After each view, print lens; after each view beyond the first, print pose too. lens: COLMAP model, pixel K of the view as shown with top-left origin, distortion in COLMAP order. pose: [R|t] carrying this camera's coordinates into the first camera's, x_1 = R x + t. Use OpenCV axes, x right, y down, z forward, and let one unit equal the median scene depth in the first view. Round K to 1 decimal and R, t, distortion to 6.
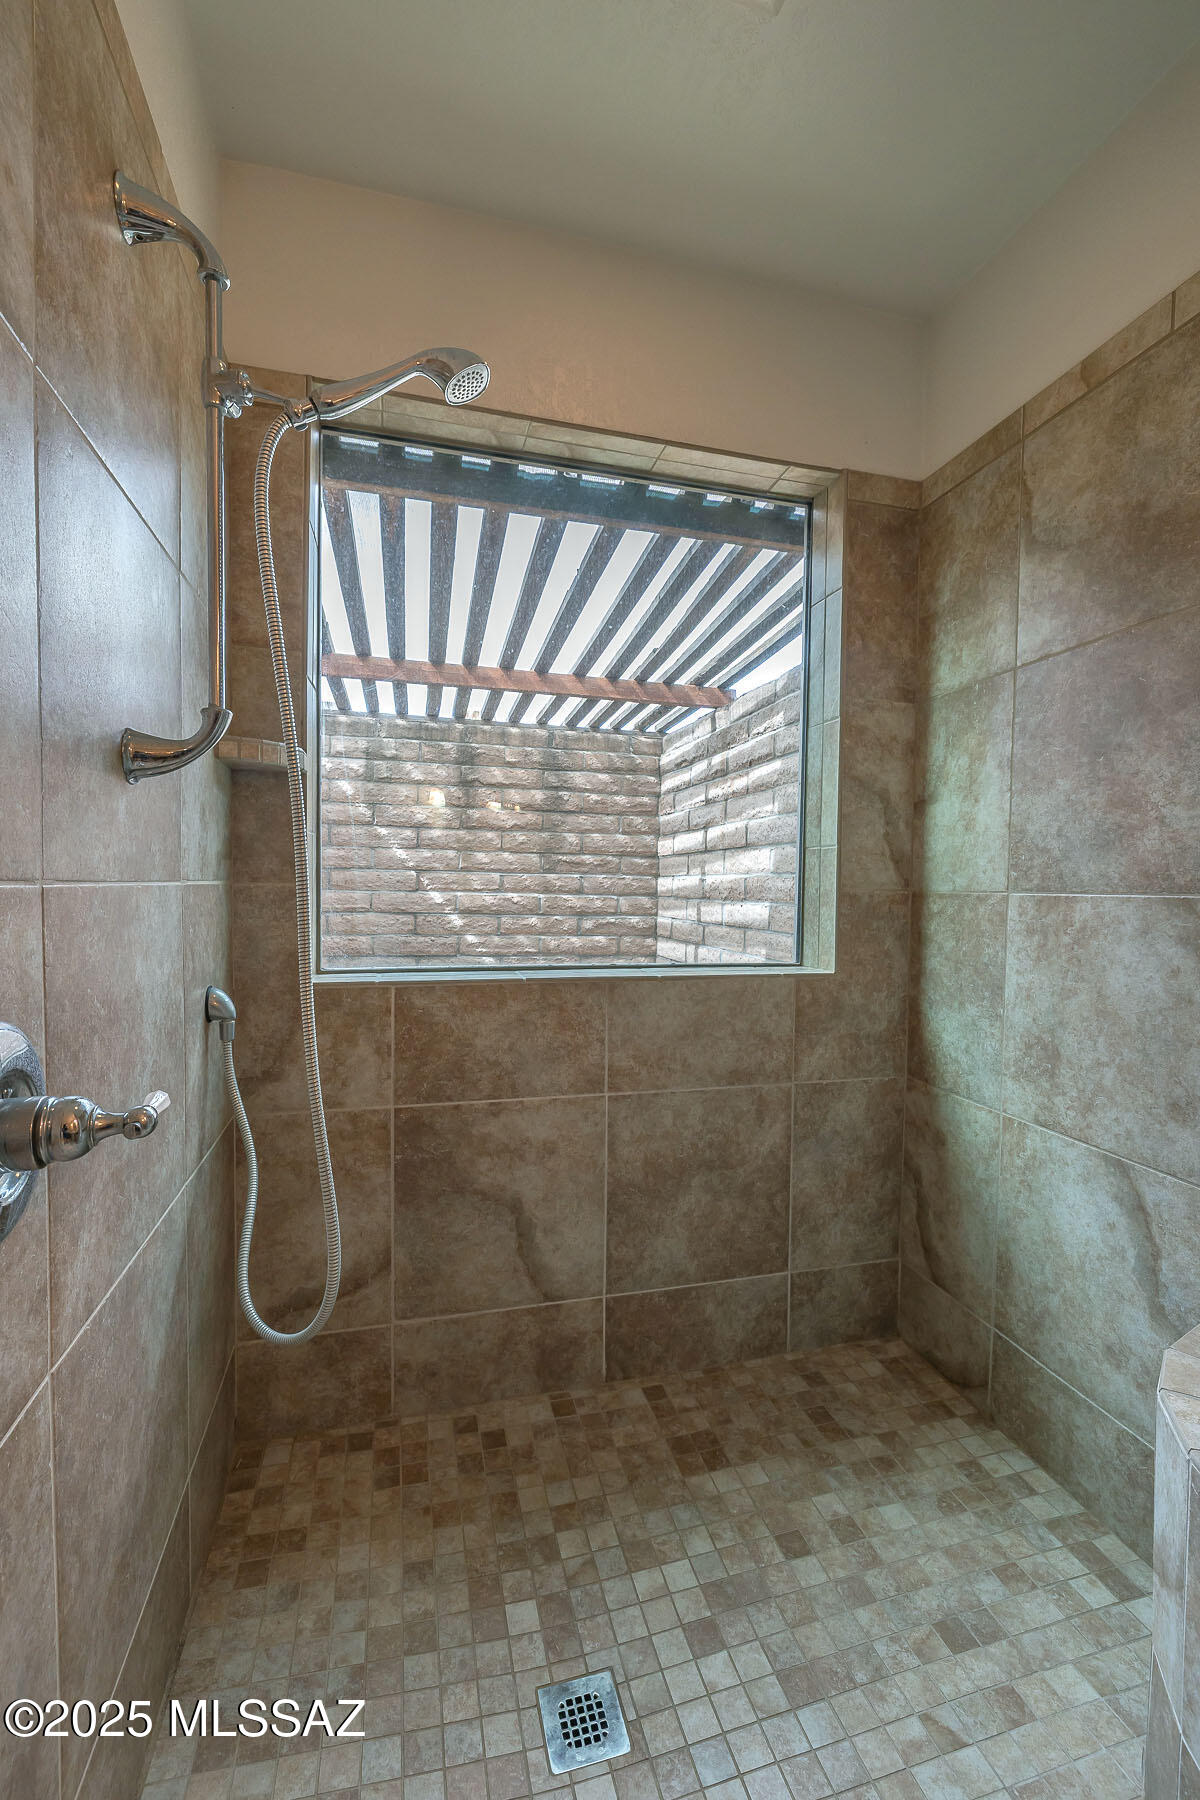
lens RADIAL K [[752.7, 0, 601.0], [0, 752.7, 898.1], [0, 0, 1]] dist [0.004511, 0.000646]
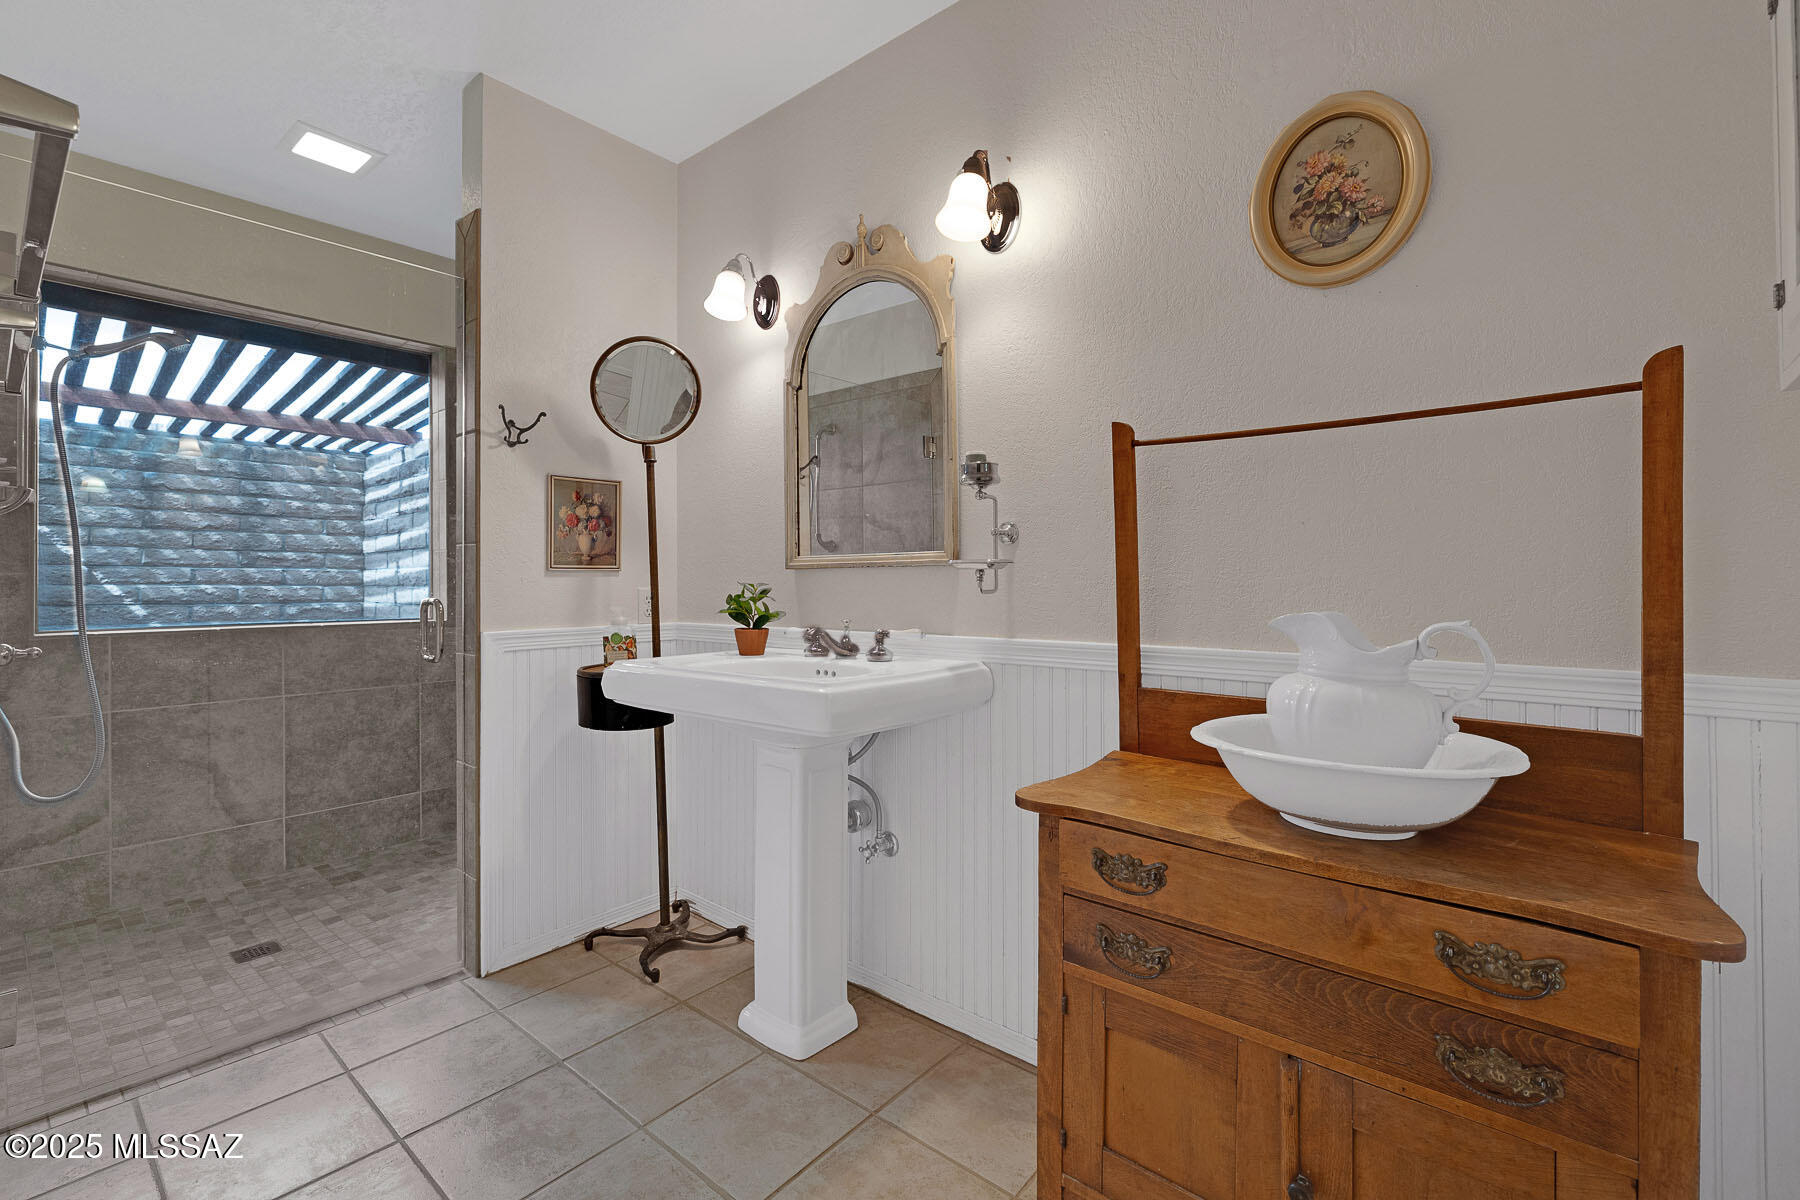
lens RADIAL K [[779.4, 0, 905.1], [0, 779.4, 576.3], [0, 0, 1]] dist [0.000376, 0.000497]
pose [[0.816161, -0.013232, 0.577672, 0.079161], [0.026425, 0.999547, -0.014440, 0.030761], [-0.577219, 0.027050, 0.816141, -0.708558]]
